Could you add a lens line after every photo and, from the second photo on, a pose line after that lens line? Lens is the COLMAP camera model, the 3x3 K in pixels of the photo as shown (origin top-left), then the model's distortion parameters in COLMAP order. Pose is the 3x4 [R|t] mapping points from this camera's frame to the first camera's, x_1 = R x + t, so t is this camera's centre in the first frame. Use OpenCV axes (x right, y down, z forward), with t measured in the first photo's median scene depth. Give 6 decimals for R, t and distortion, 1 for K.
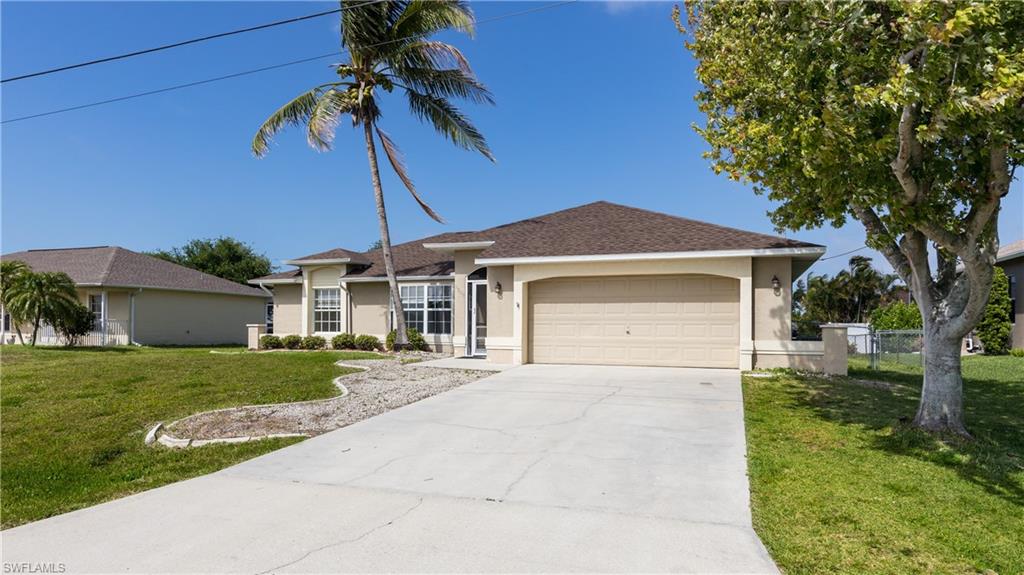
lens RADIAL K [[619.5, 0, 547.2], [0, 619.5, 293.3], [0, 0, 1]] dist [0.008134, -0.000604]
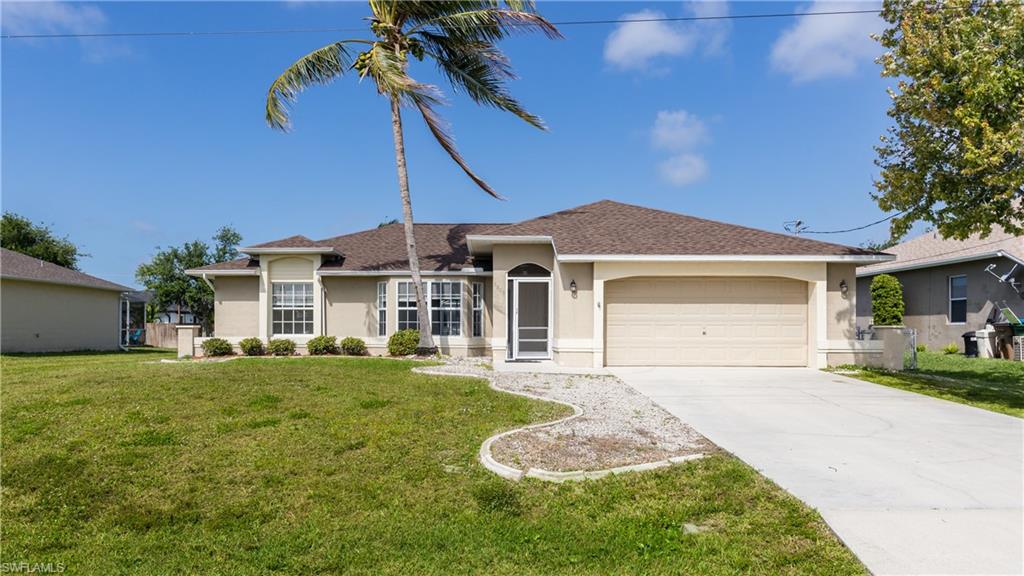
lens RADIAL K [[619.5, 0, 545.3], [0, 619.5, 293.7], [0, 0, 1]] dist [0.008134, -0.000604]
pose [[0.943141, 0.015792, 0.332017, -0.336688], [-0.015783, 0.999872, -0.002723, 0.004519], [-0.332018, -0.002672, 0.943269, 0.102784]]
